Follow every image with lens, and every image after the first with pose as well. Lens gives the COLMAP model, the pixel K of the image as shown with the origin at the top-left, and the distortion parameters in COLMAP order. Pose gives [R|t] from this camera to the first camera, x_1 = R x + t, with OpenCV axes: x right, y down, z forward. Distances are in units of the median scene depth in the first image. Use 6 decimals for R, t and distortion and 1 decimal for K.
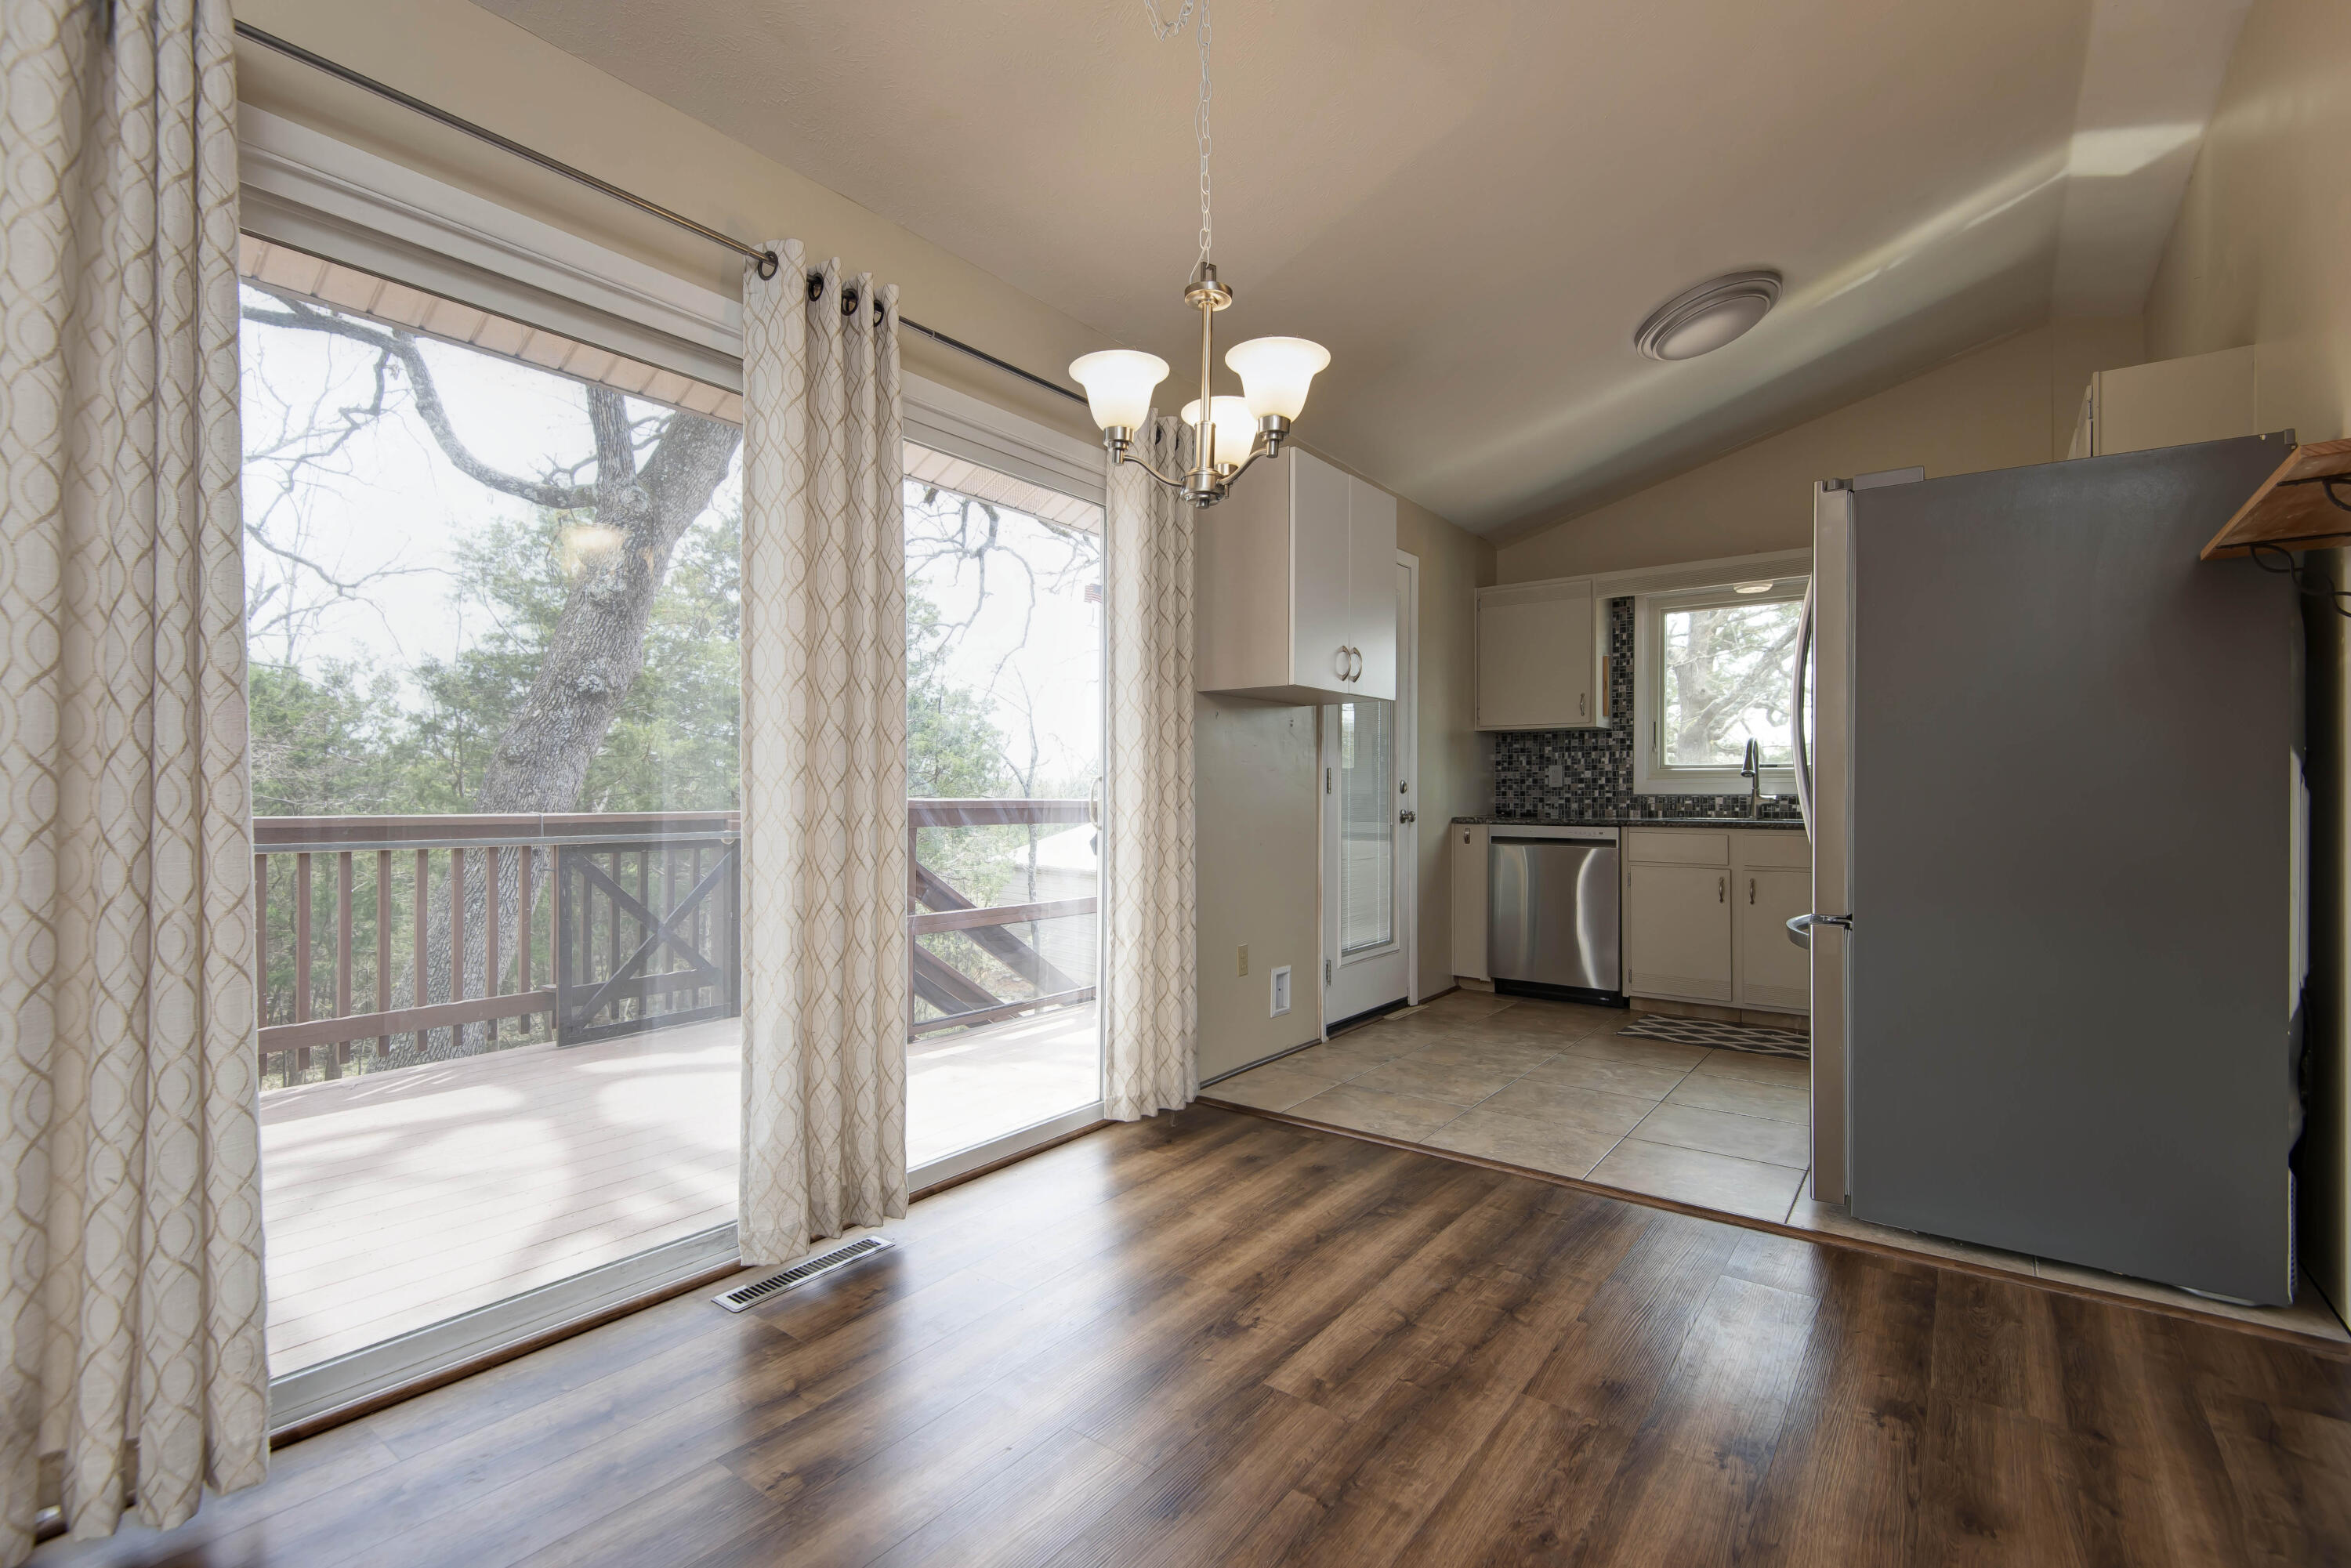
lens RADIAL K [[1075.8, 0, 1179.6], [0, 1075.8, 791.5], [0, 0, 1]] dist [-0.001026, -0.000175]
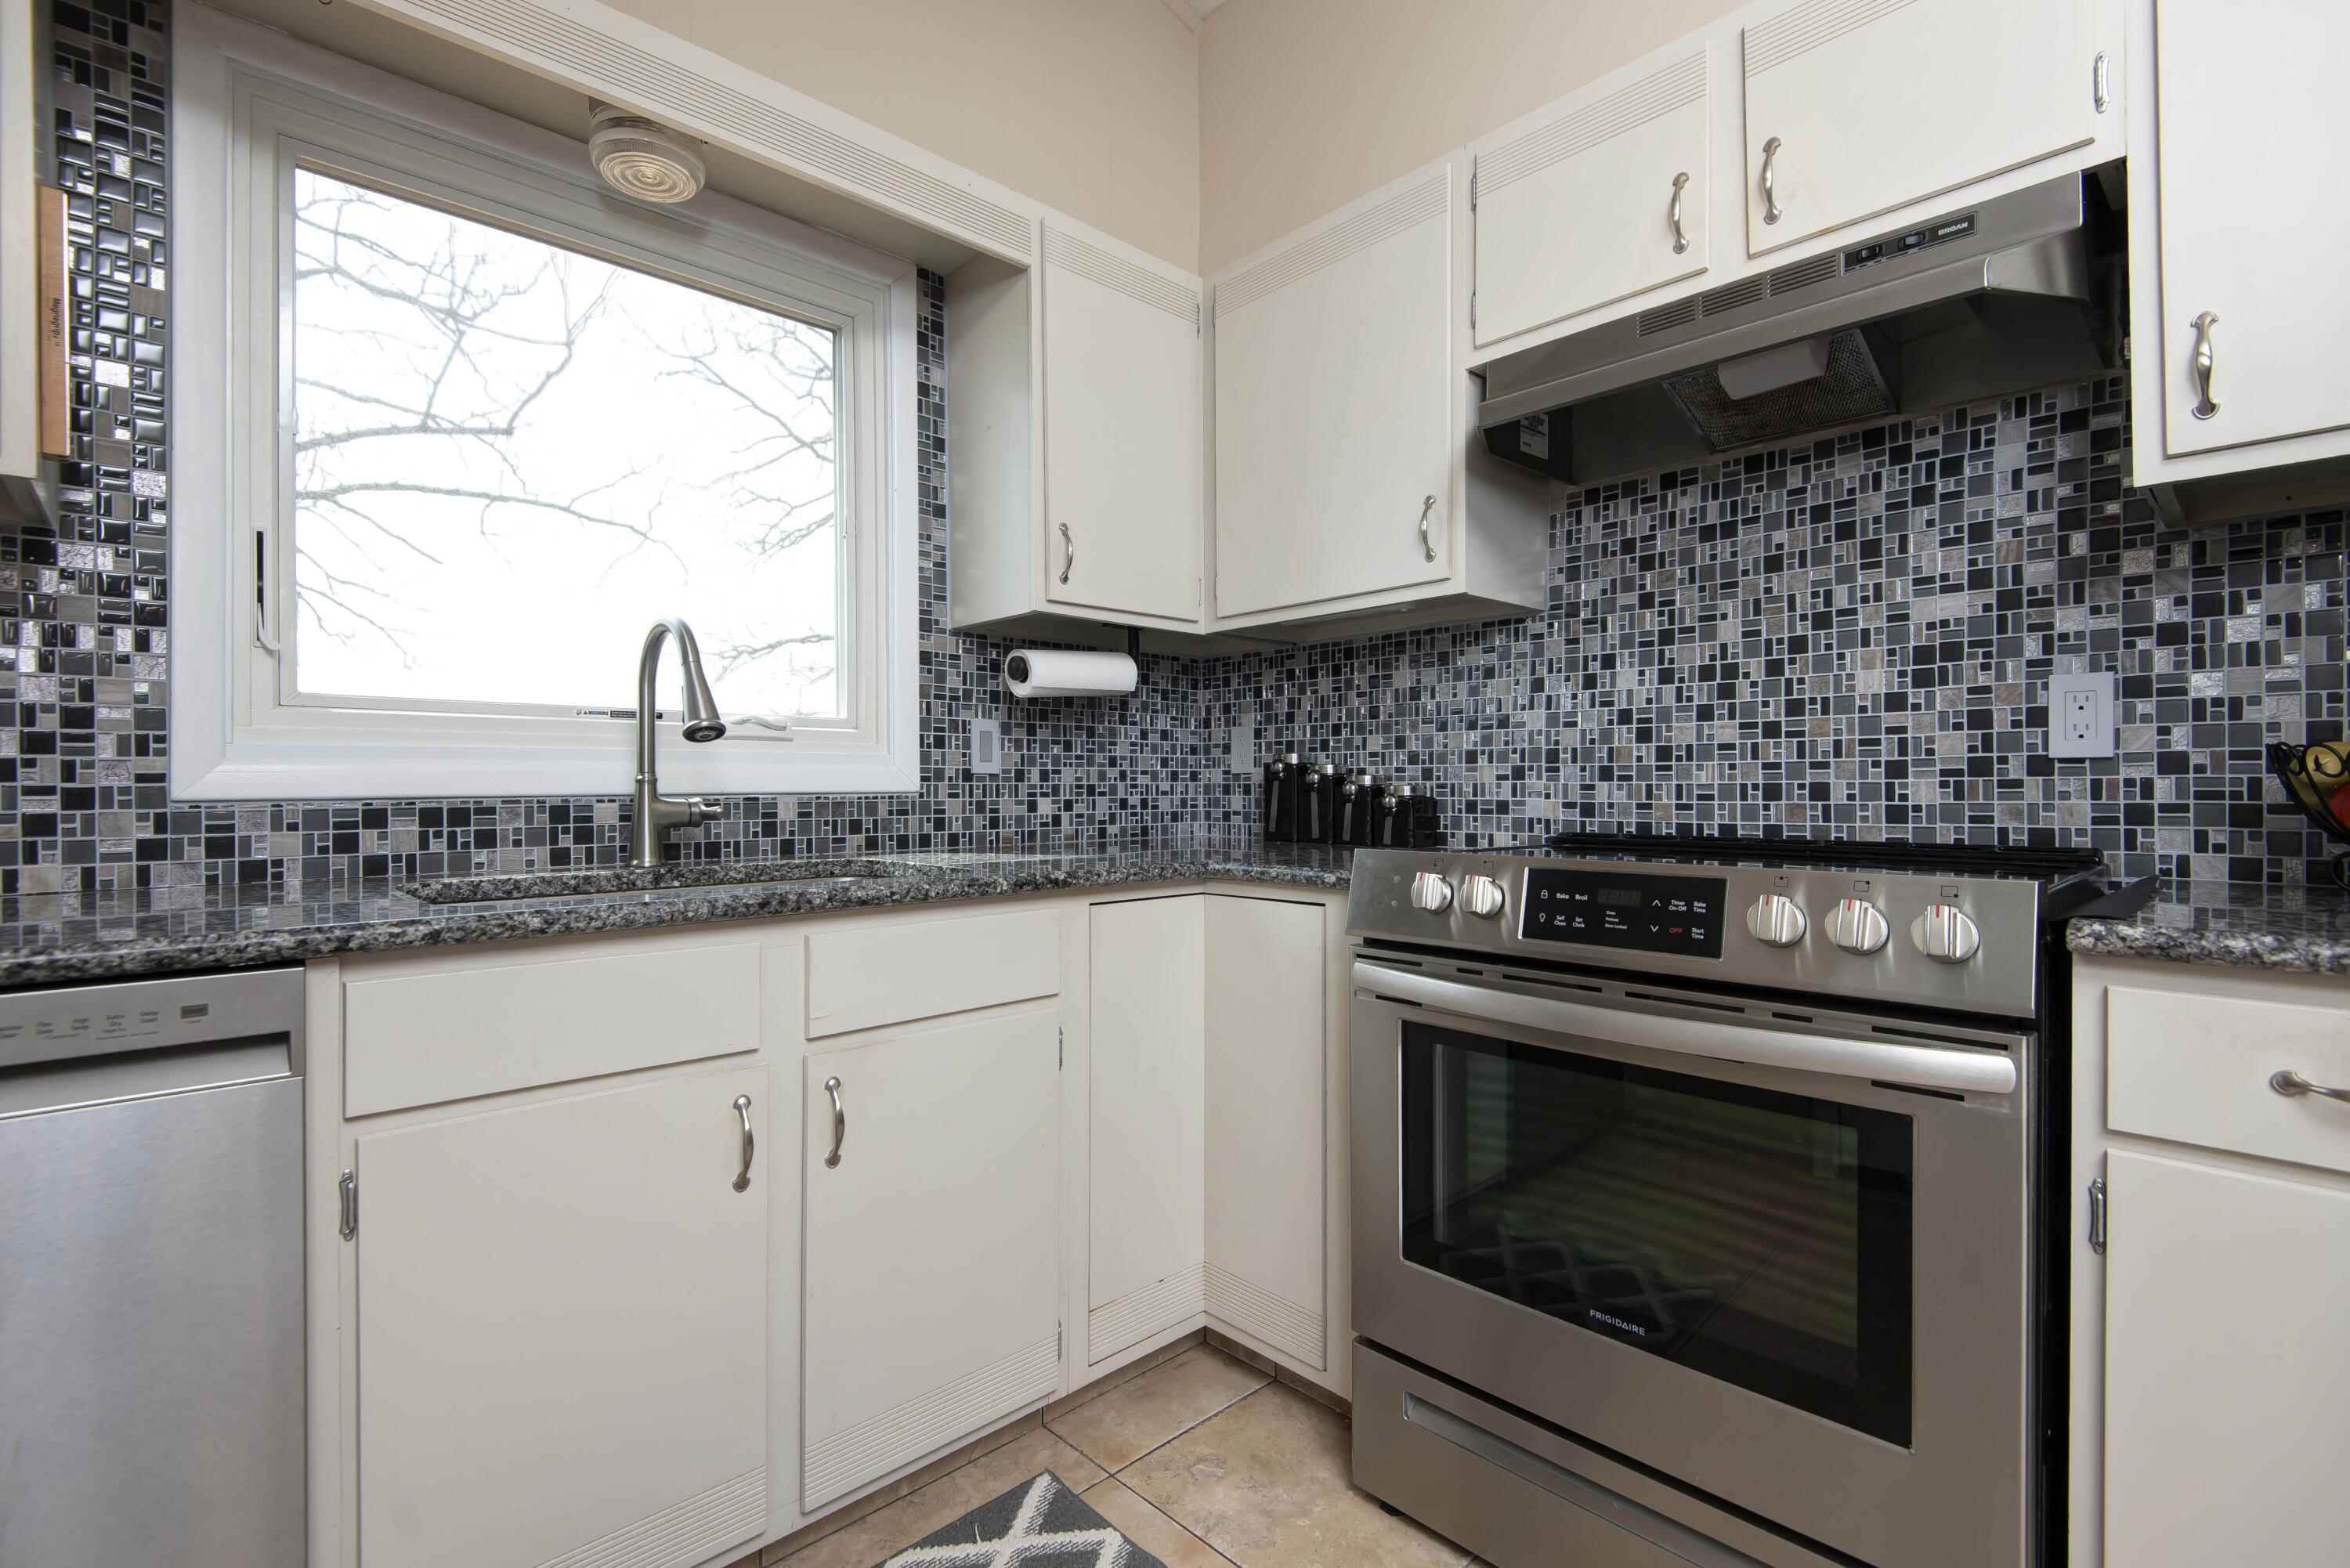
lens RADIAL K [[1075.3, 0, 1172.7], [0, 1075.3, 777.9], [0, 0, 1]] dist [-0.001026, -0.000175]
pose [[0.188273, -0.006171, 0.982097, 0.217209], [0.001158, 0.999981, 0.006062, -0.004126], [-0.982116, -0.000003, 0.188276, 0.722835]]
